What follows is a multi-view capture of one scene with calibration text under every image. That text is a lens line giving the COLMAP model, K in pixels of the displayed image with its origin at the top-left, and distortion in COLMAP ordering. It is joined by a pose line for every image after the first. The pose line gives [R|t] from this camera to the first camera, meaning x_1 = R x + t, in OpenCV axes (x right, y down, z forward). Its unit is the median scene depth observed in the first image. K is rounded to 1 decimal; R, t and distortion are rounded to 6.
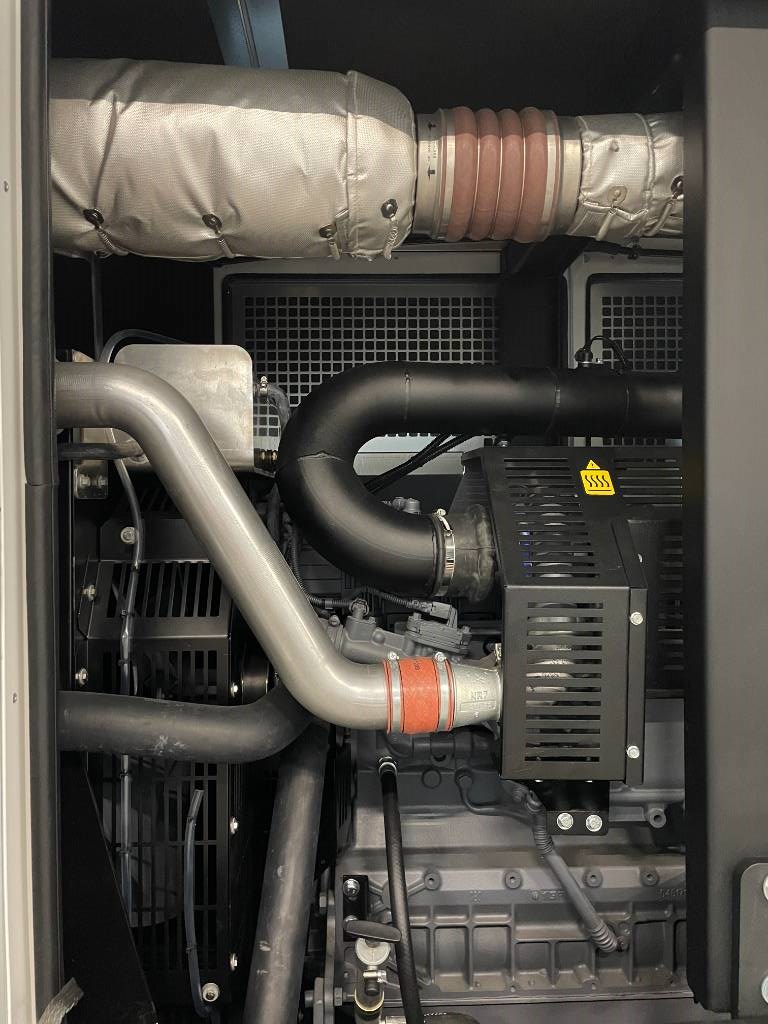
lens RADIAL K [[776.3, 0, 381.5], [0, 776.3, 510.7], [0, 0, 1]] dist [0.054896, -0.056941]
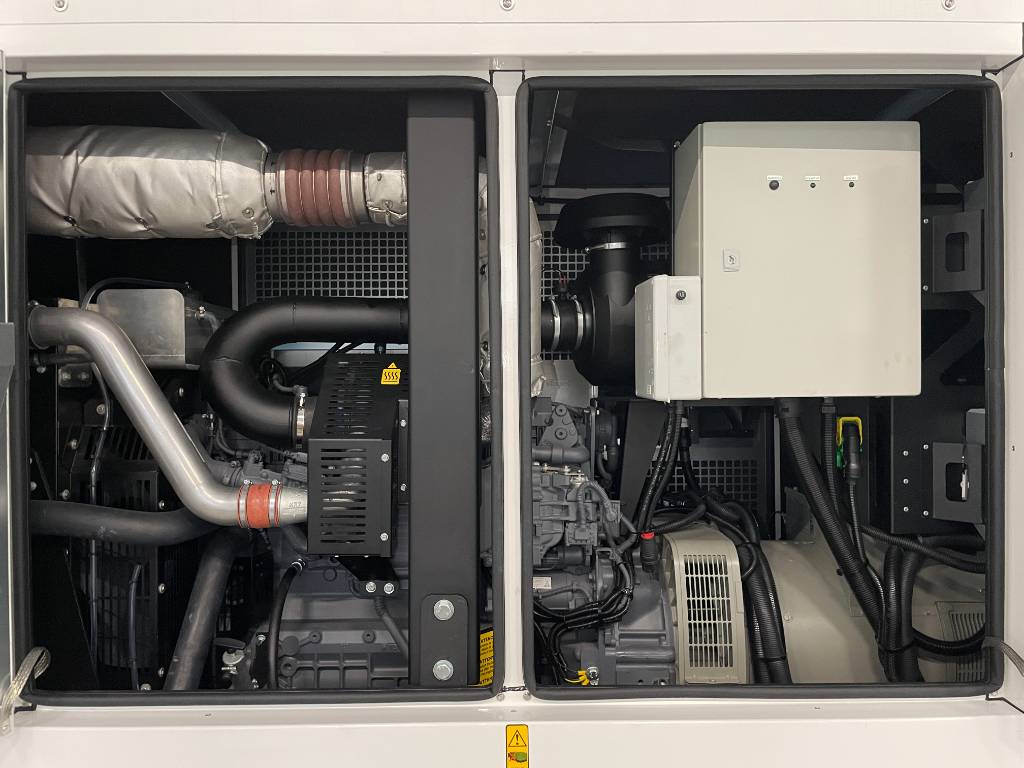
lens RADIAL K [[776.3, 0, 519.1], [0, 776.3, 386.4], [0, 0, 1]] dist [0.054896, -0.056941]
pose [[0.999522, 0.000311, -0.030917, 0.621733], [-0.000505, 0.999980, -0.006260, -0.006724], [0.030914, 0.006272, 0.999502, -0.625990]]
